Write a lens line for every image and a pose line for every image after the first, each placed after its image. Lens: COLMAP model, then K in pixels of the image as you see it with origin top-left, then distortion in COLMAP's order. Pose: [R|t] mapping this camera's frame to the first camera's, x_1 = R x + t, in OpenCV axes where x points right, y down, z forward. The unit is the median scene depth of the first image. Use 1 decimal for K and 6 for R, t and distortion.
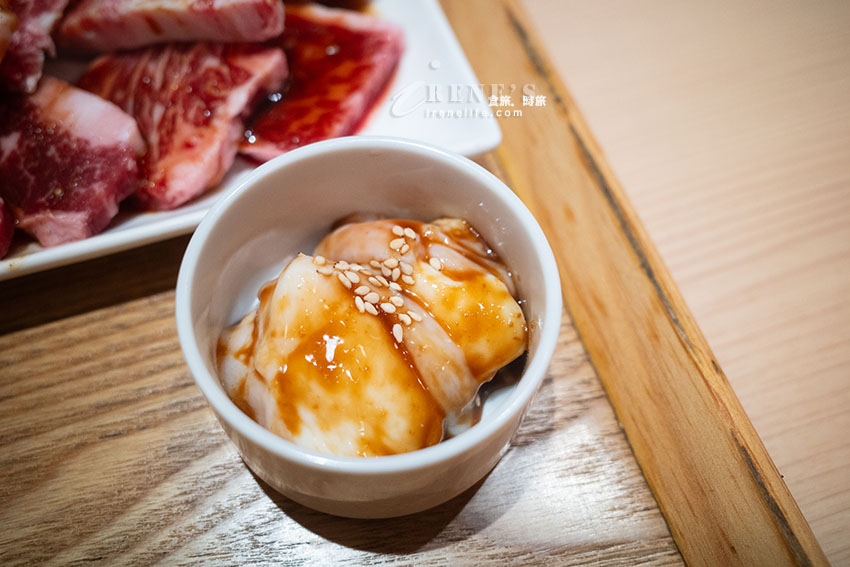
lens RADIAL K [[789.0, 0, 425.0], [0, 789.0, 283.5], [0, 0, 1]] dist [-0.031790, 0.009929]
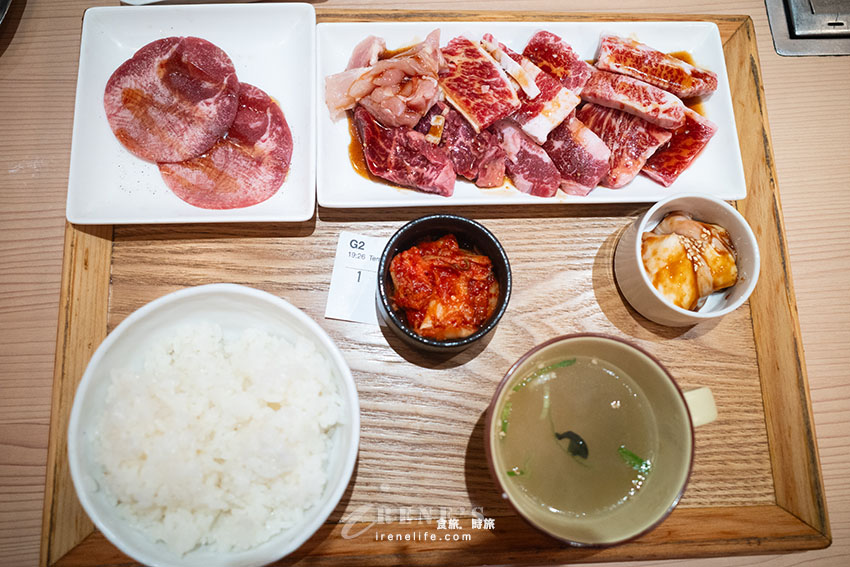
lens RADIAL K [[789.0, 0, 425.0], [0, 789.0, 283.5], [0, 0, 1]] dist [-0.031790, 0.009929]
pose [[0.961165, 0.275940, 0.004268, -0.898429], [-0.267224, 0.926721, 0.264158, -0.346247], [0.068937, -0.255040, 0.964470, -1.685976]]
